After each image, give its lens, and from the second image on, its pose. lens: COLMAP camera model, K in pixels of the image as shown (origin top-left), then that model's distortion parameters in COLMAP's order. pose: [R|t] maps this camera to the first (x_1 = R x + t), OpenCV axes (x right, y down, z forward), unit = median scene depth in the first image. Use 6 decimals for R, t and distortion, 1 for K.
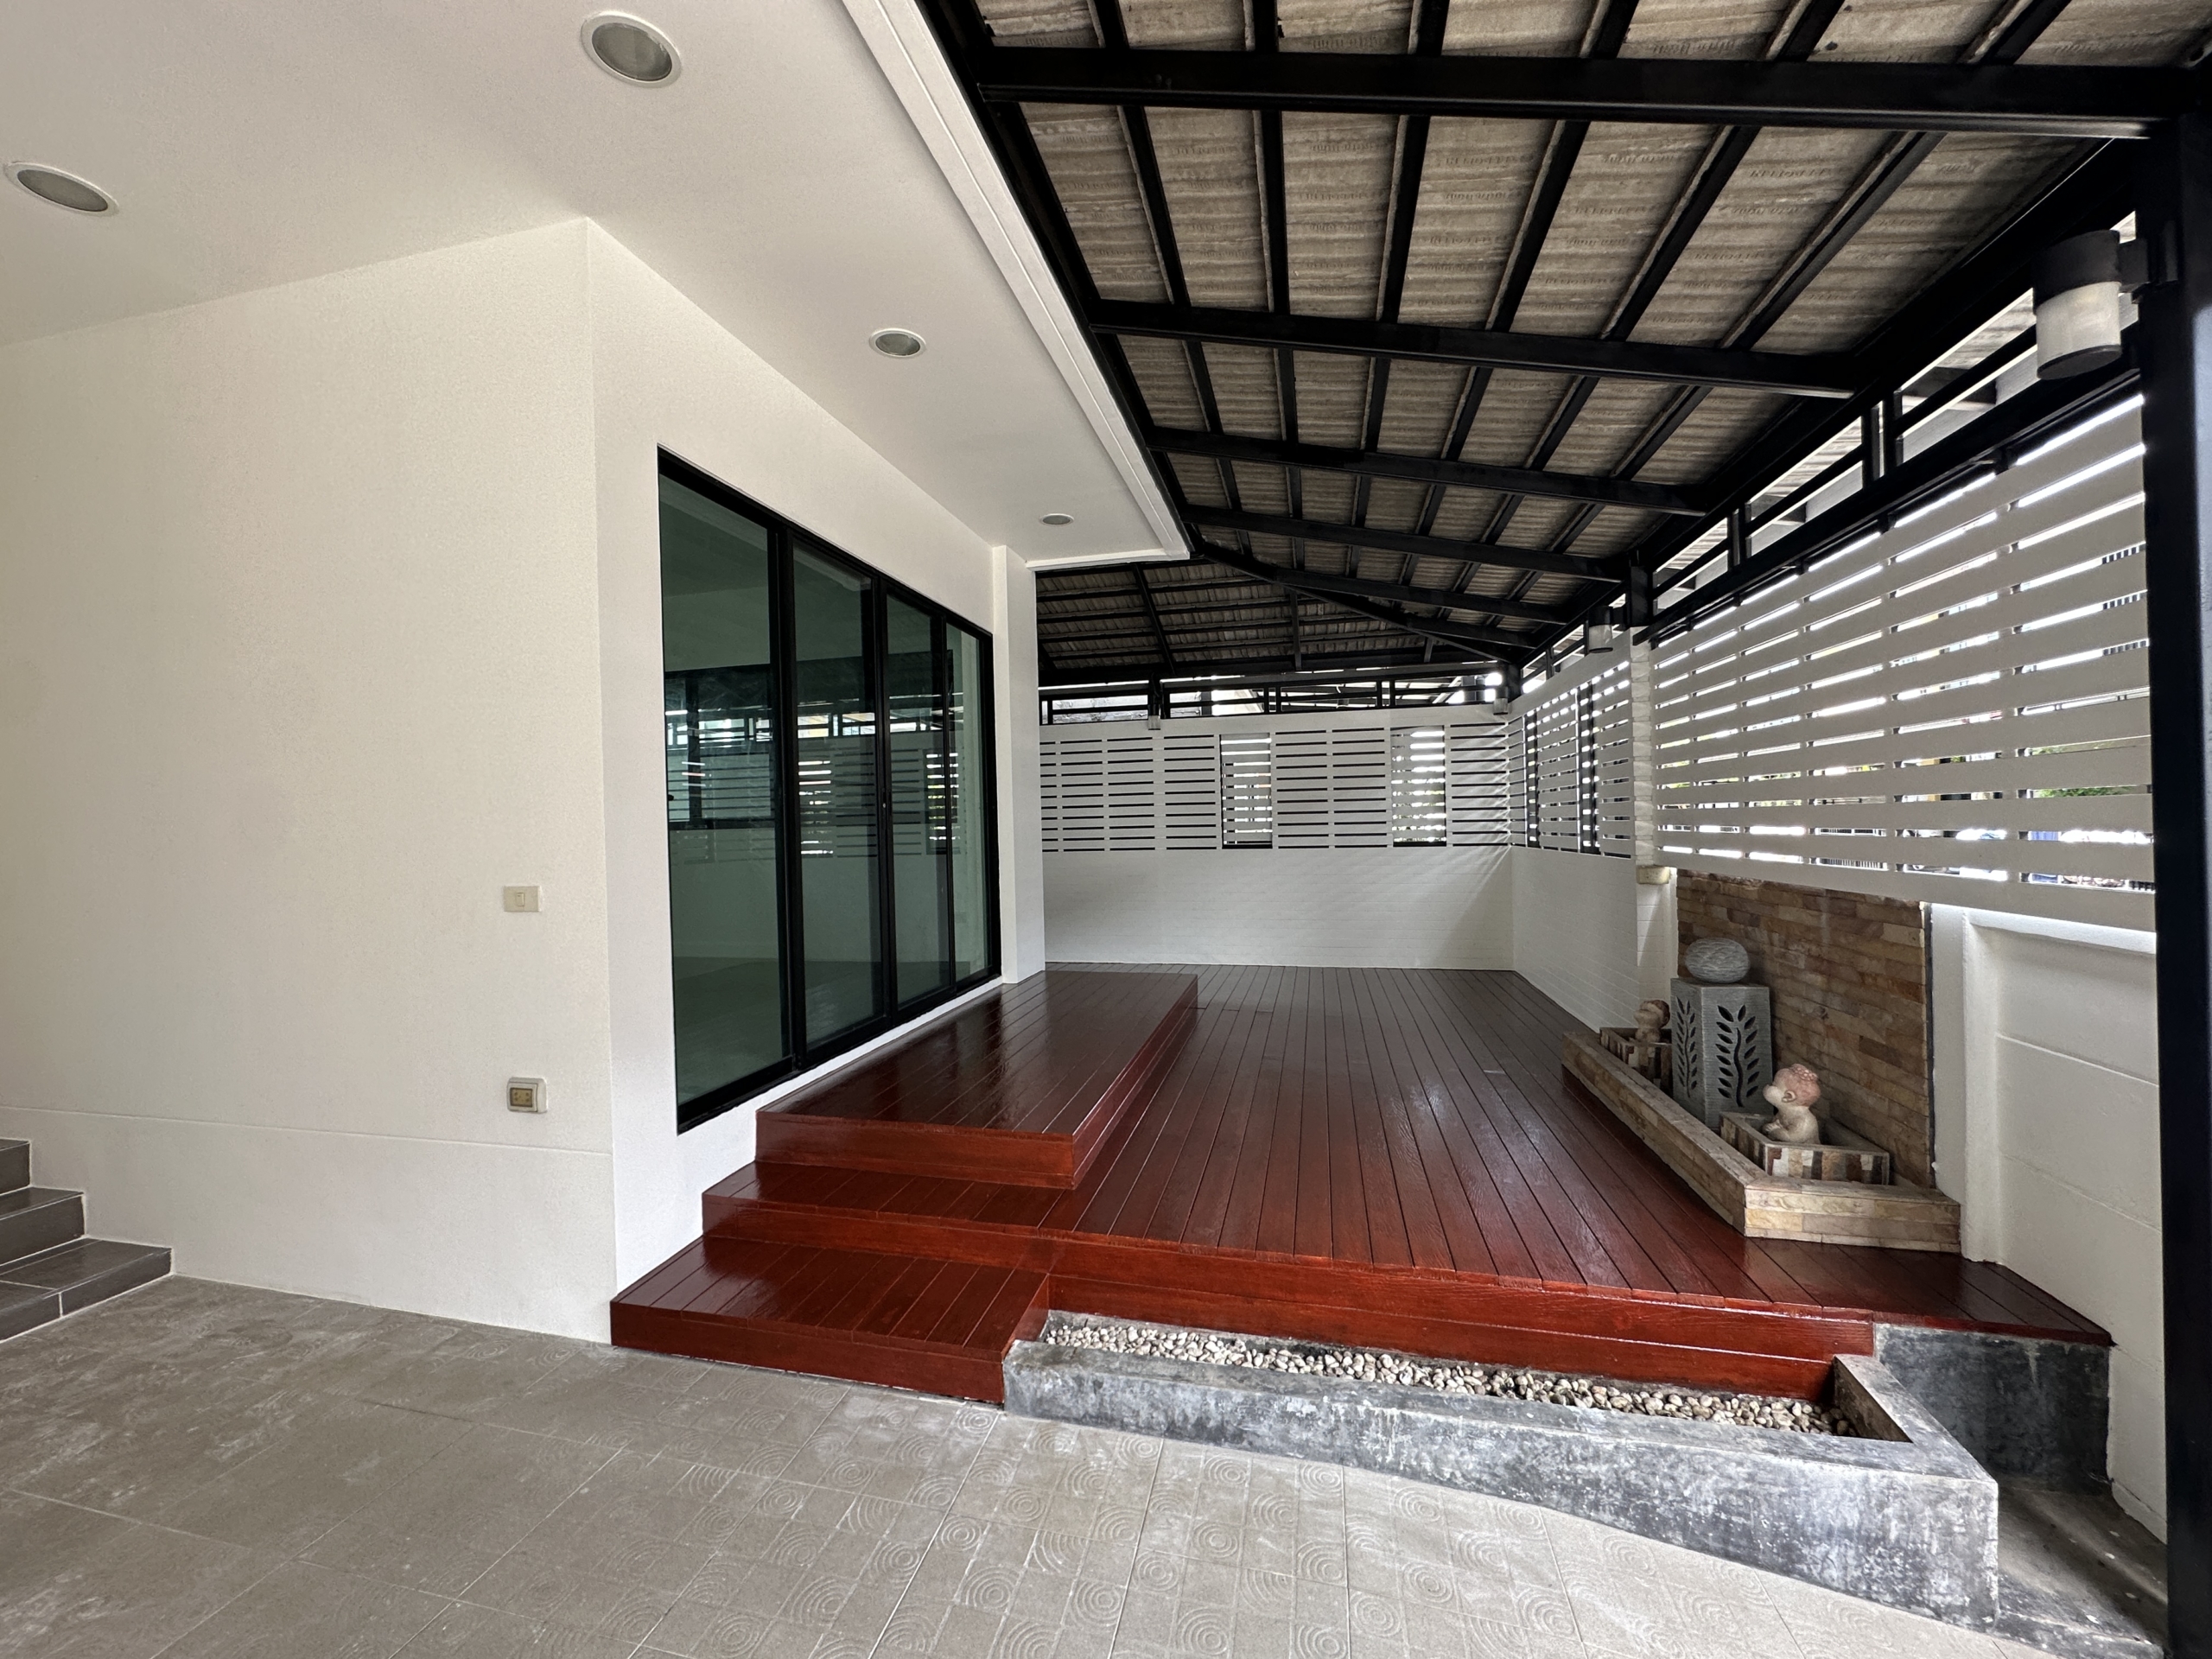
lens RADIAL K [[884.1, 0, 1116.0], [0, 884.1, 826.5], [0, 0, 1]] dist [0.000587, 0.000175]
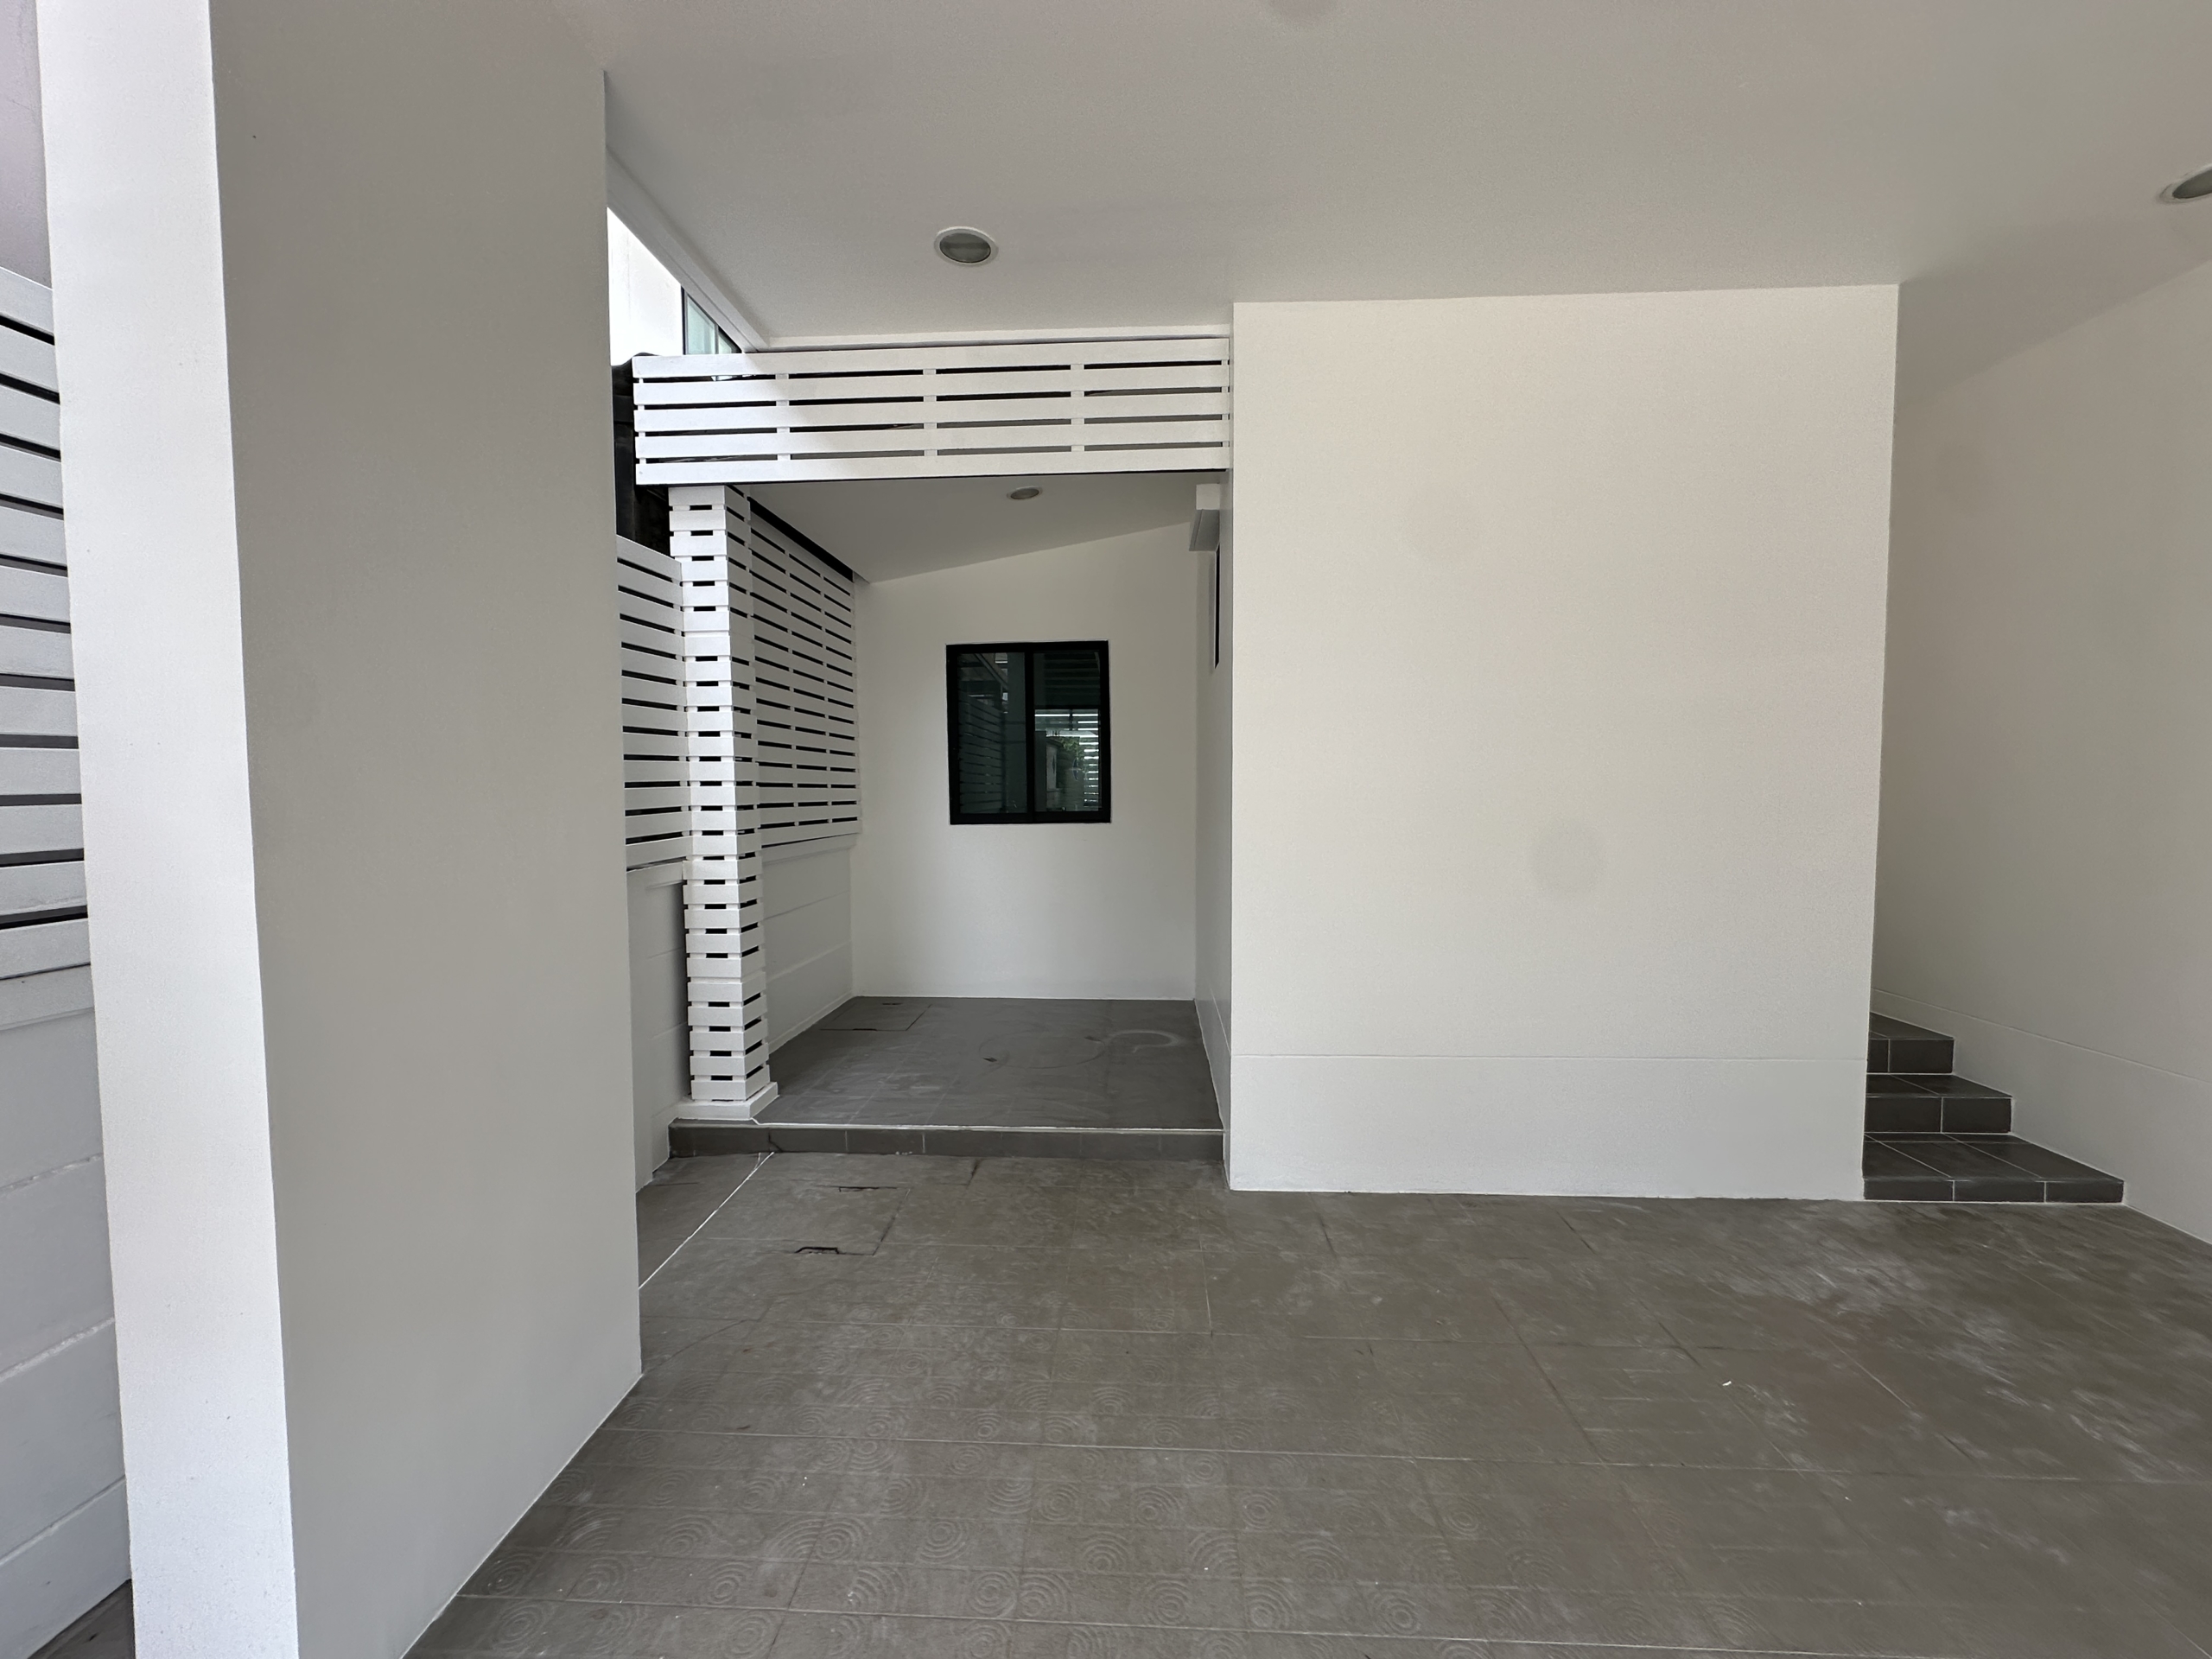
lens RADIAL K [[884.1, 0, 1116.0], [0, 884.1, 826.5], [0, 0, 1]] dist [0.000587, 0.000175]
pose [[0.183839, 0.067313, -0.980649, -0.194244], [-0.007899, 0.997721, 0.067004, -0.006799], [0.982925, -0.004572, 0.183951, -0.269894]]
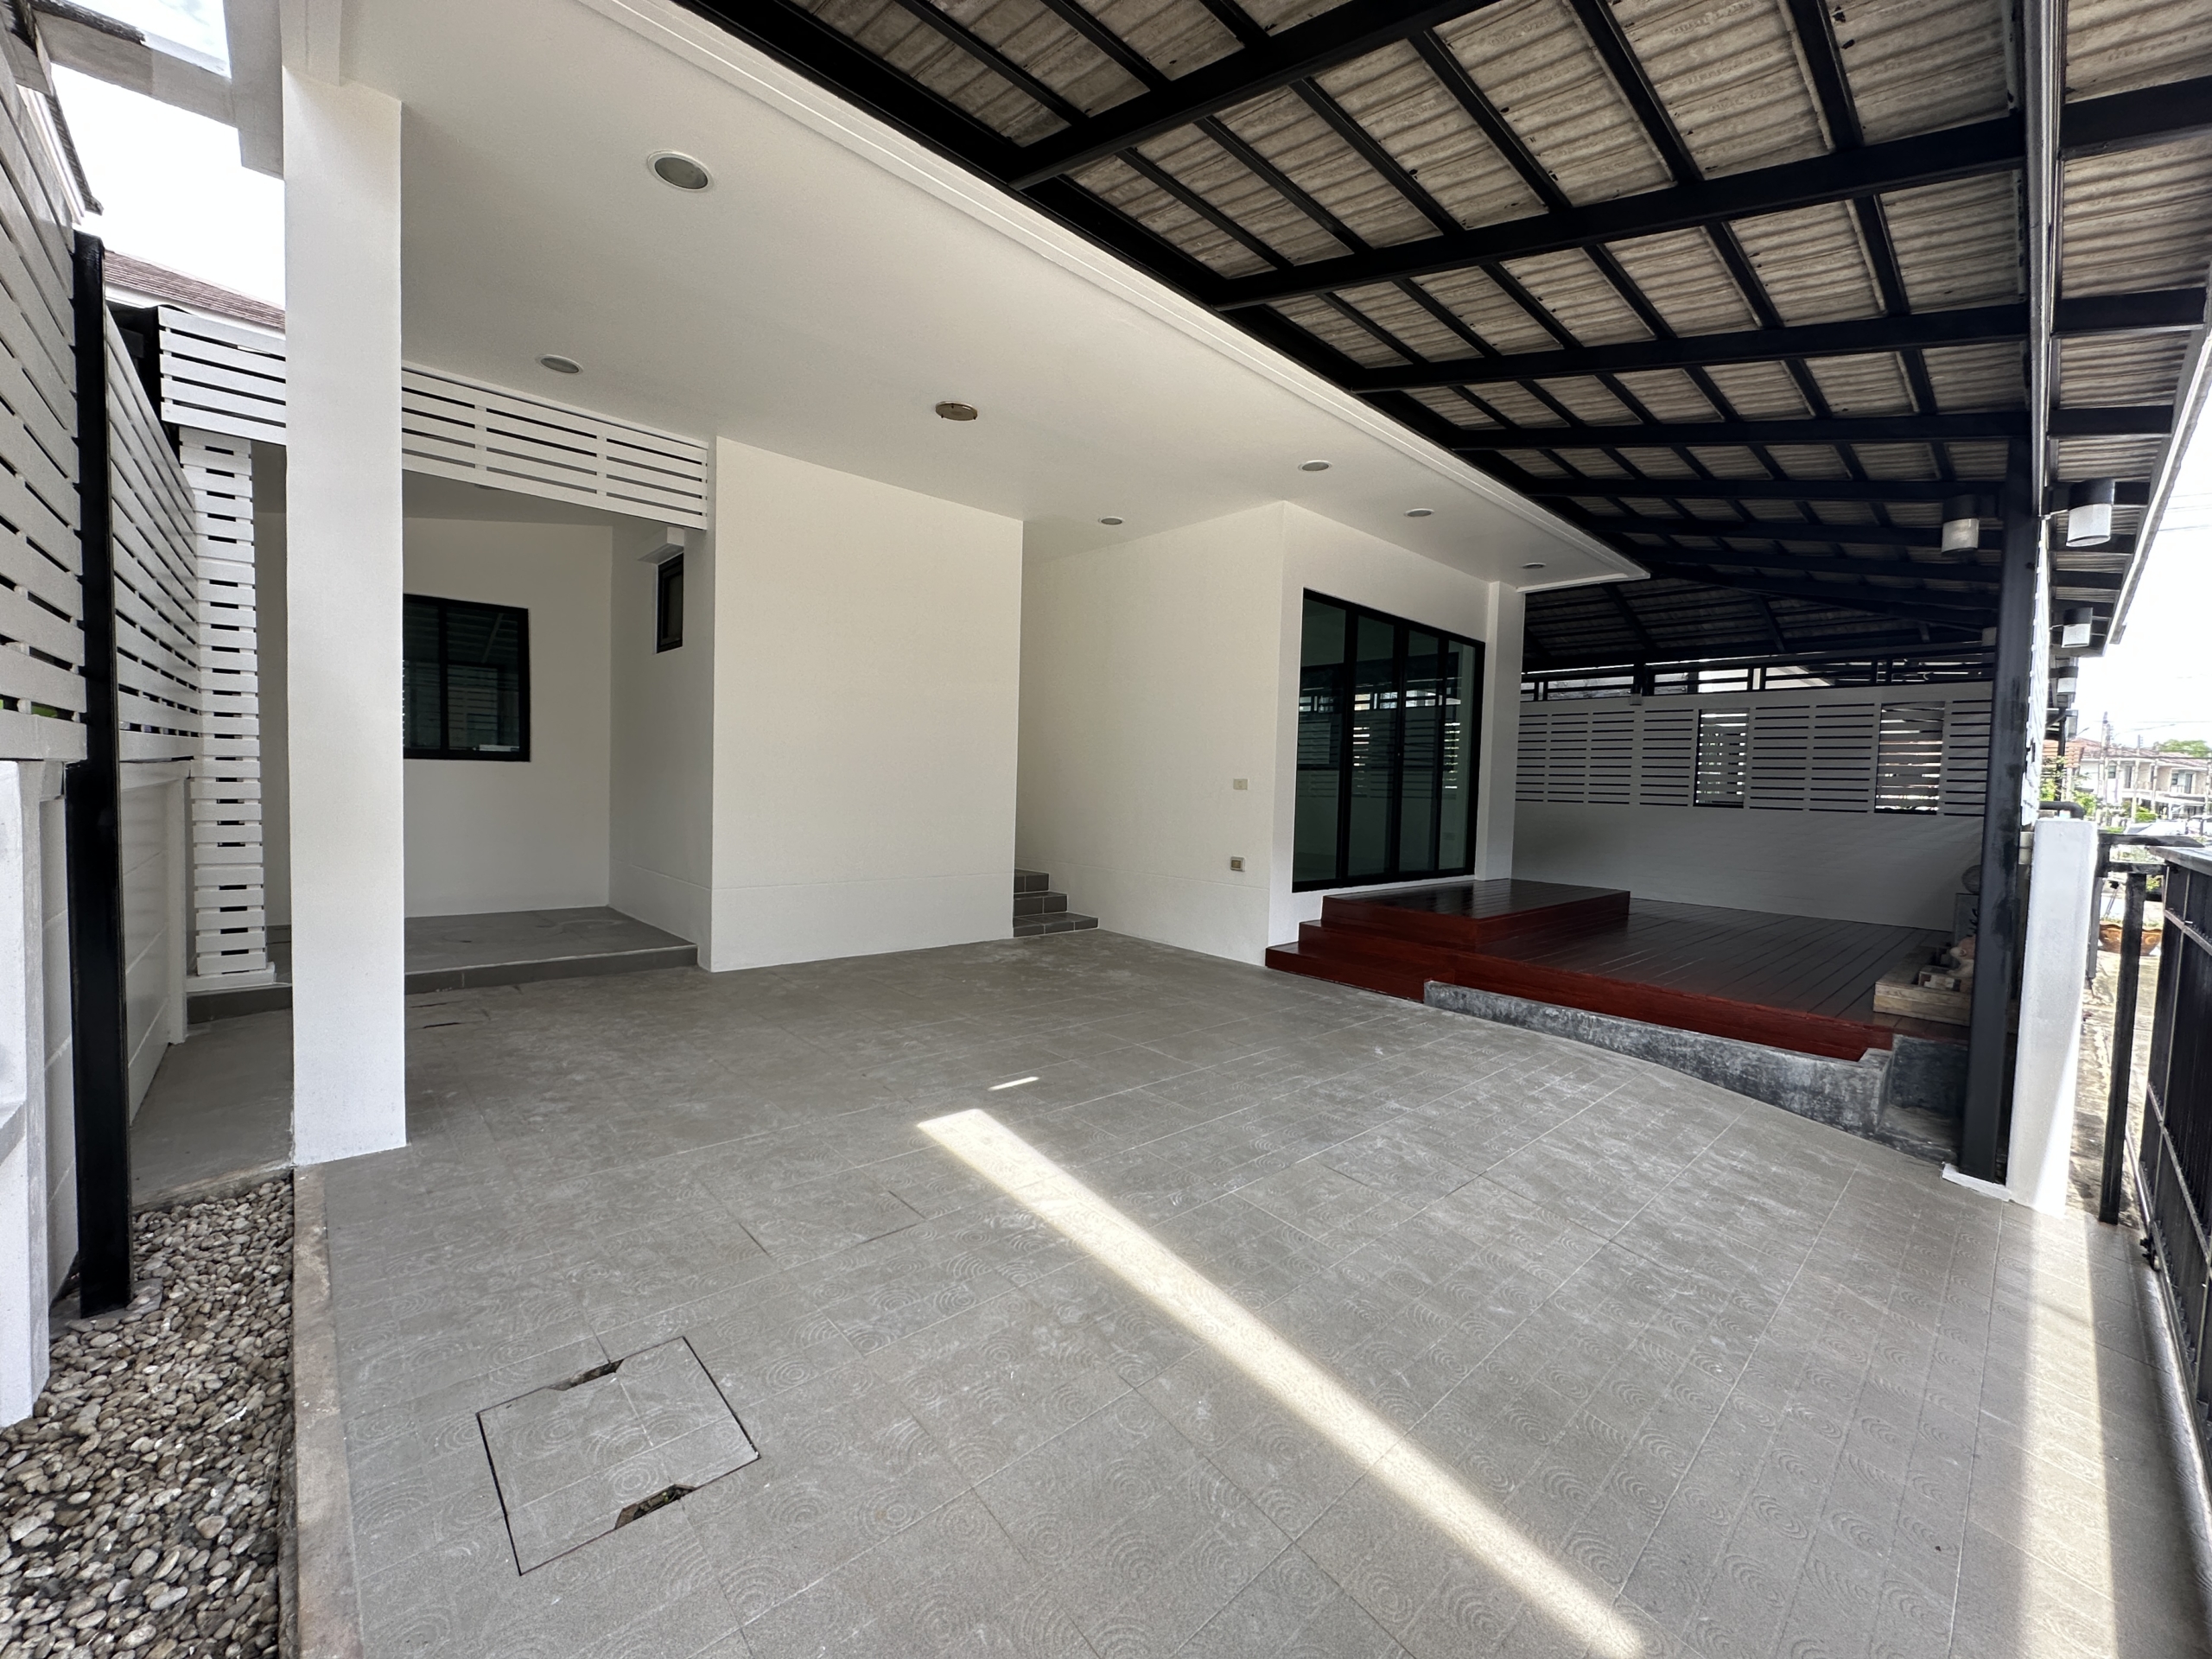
lens RADIAL K [[884.1, 0, 1116.0], [0, 884.1, 826.5], [0, 0, 1]] dist [0.000587, 0.000175]
pose [[0.830628, 0.074365, -0.551840, 0.242148], [-0.052799, 0.997095, 0.054893, 0.050710], [0.554320, -0.016459, 0.832141, -0.748468]]
